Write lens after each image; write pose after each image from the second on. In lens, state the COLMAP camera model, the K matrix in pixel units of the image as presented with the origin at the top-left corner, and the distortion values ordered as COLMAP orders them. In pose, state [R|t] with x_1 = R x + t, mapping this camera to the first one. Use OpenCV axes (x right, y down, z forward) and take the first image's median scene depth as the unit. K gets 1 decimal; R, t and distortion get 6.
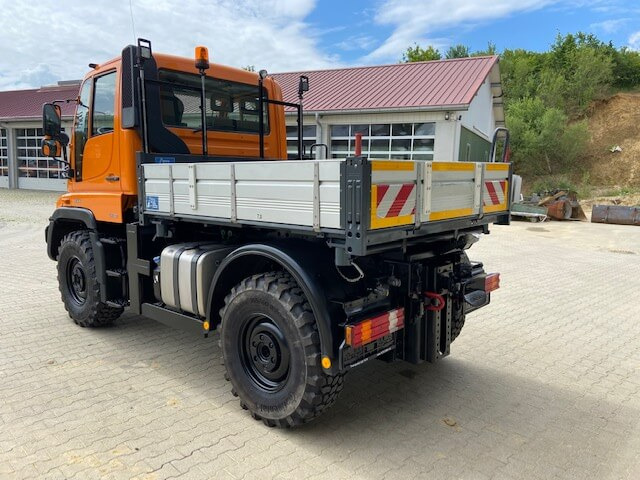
lens RADIAL K [[510.8, 0, 320.0], [0, 510.8, 240.0], [0, 0, 1]] dist [0.001288, 0.000459]
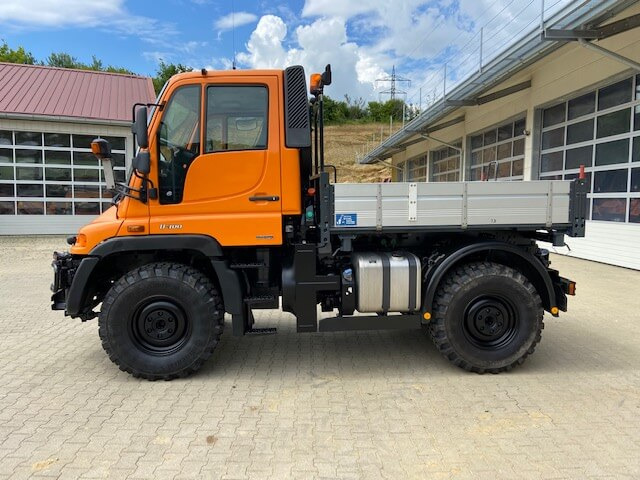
lens RADIAL K [[490.9, 0, 320.0], [0, 490.9, 240.0], [0, 0, 1]] dist [0.027532, -0.000527]
pose [[0.674183, -0.090195, 0.733036, -1.024879], [0.105500, 0.994098, 0.025287, -0.056865], [-0.730990, 0.060288, 0.679720, 0.318971]]
